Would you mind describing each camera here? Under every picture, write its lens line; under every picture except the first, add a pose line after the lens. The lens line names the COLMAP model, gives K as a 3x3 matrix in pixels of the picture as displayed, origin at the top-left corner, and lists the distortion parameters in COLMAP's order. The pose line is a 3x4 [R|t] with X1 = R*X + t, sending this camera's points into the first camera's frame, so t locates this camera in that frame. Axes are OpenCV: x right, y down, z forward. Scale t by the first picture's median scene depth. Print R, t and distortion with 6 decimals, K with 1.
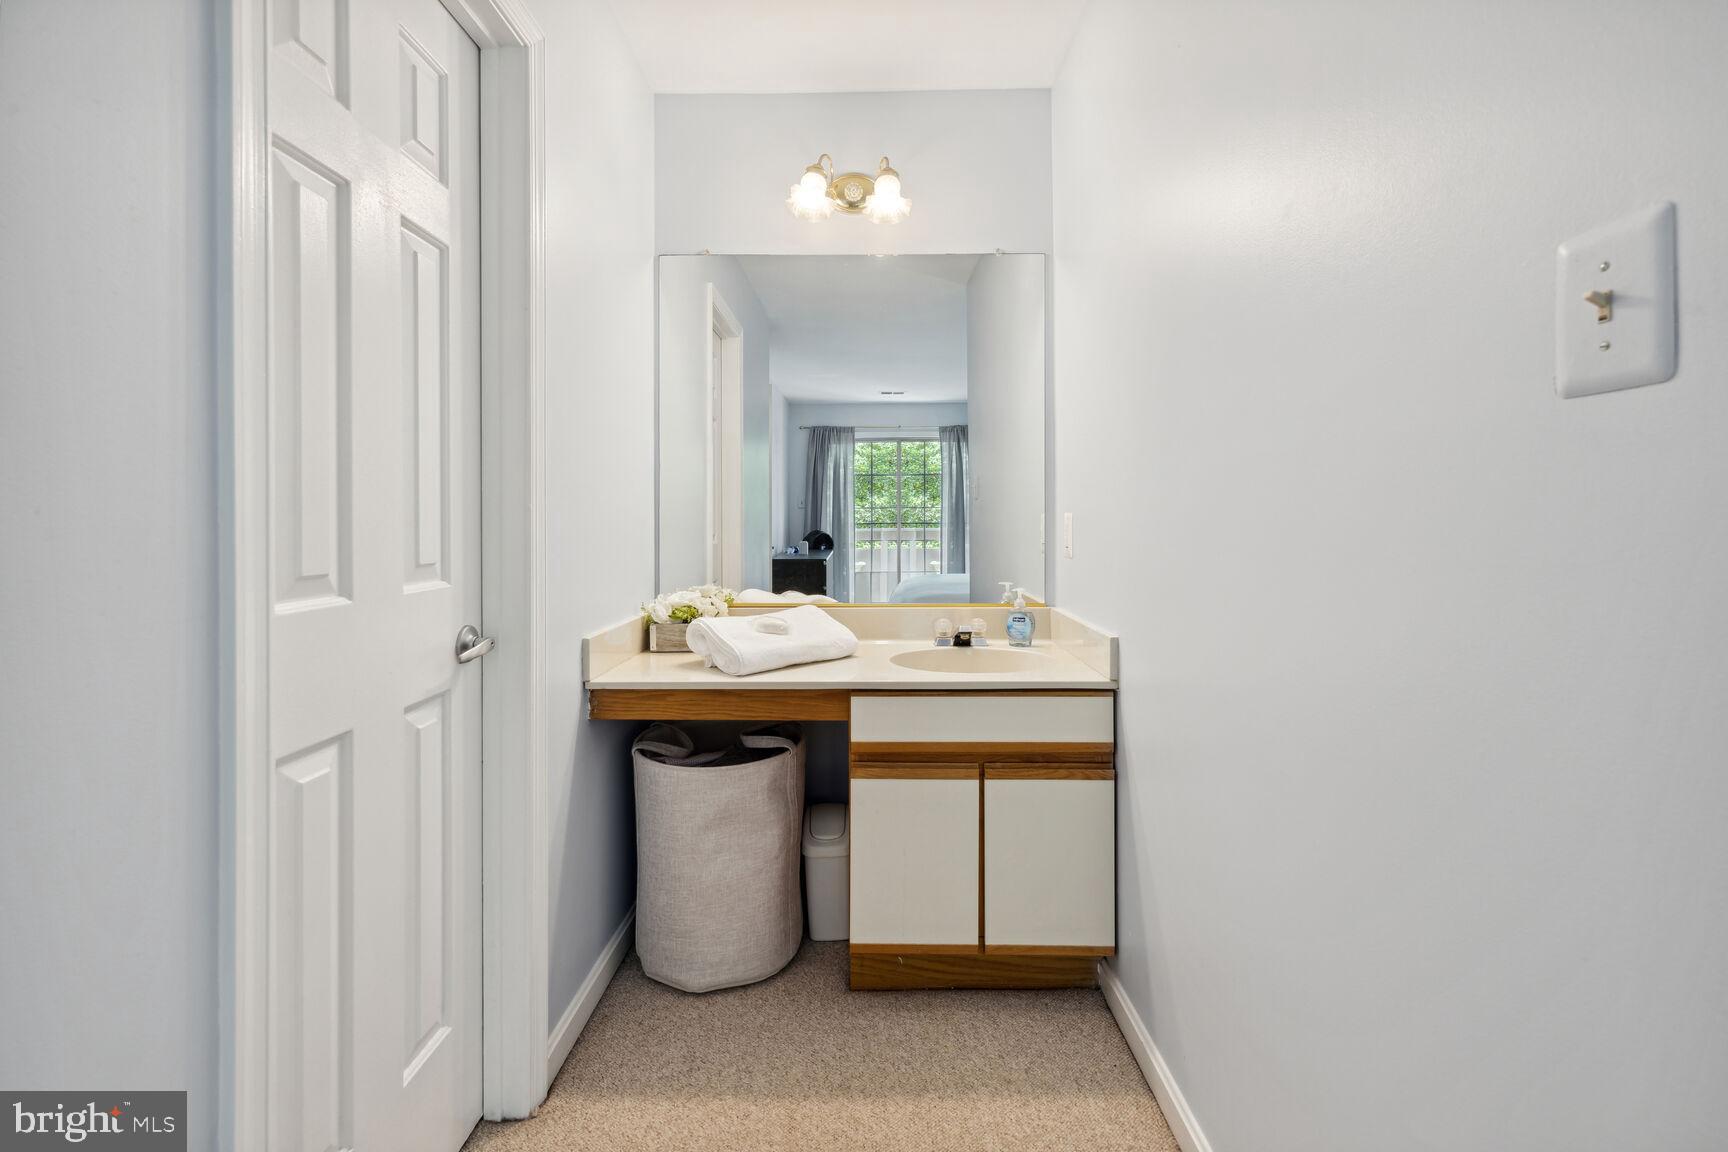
lens RADIAL K [[729.5, 0, 862.5], [0, 729.5, 524.6], [0, 0, 1]] dist [0.002483, 0.000340]
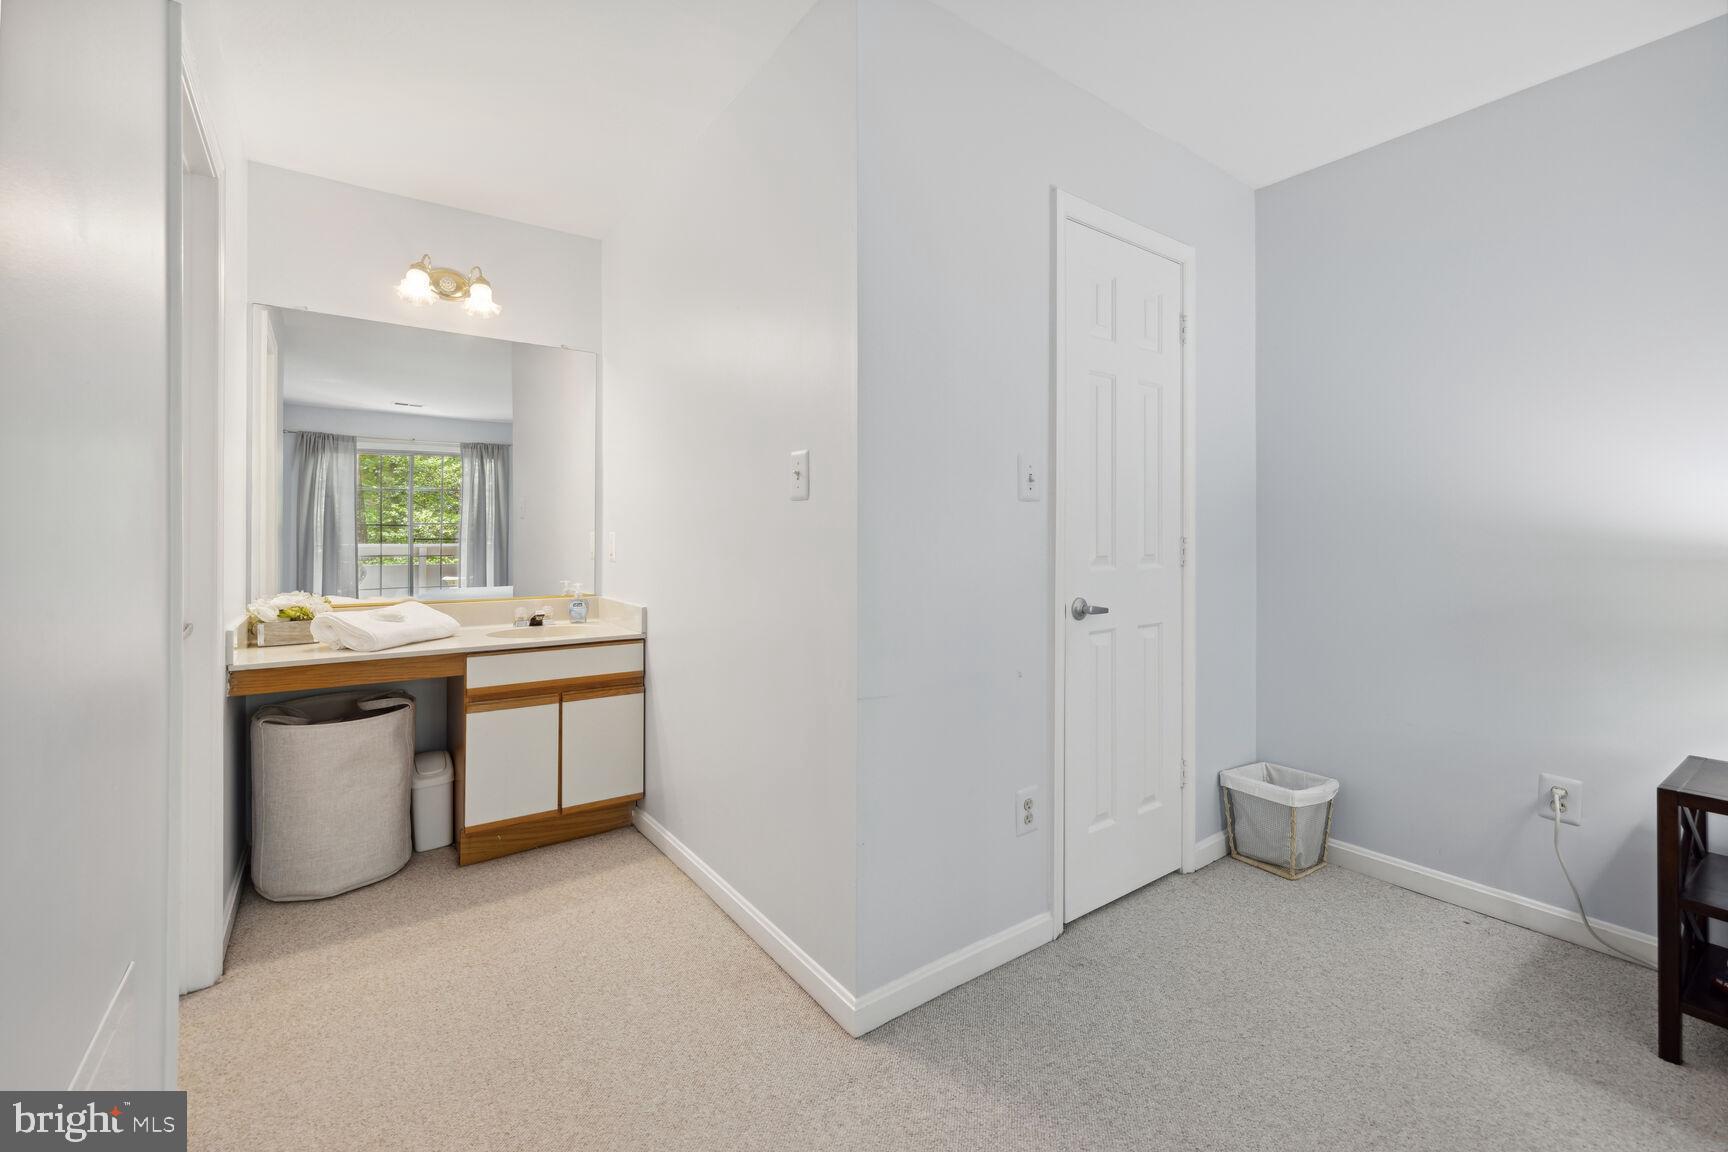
lens RADIAL K [[729.5, 0, 862.5], [0, 729.5, 524.6], [0, 0, 1]] dist [0.002483, 0.000340]
pose [[0.799058, 0.012319, 0.601128, -0.254049], [-0.000738, 0.999809, -0.019508, -0.001702], [-0.601254, 0.015145, 0.798914, -0.617883]]
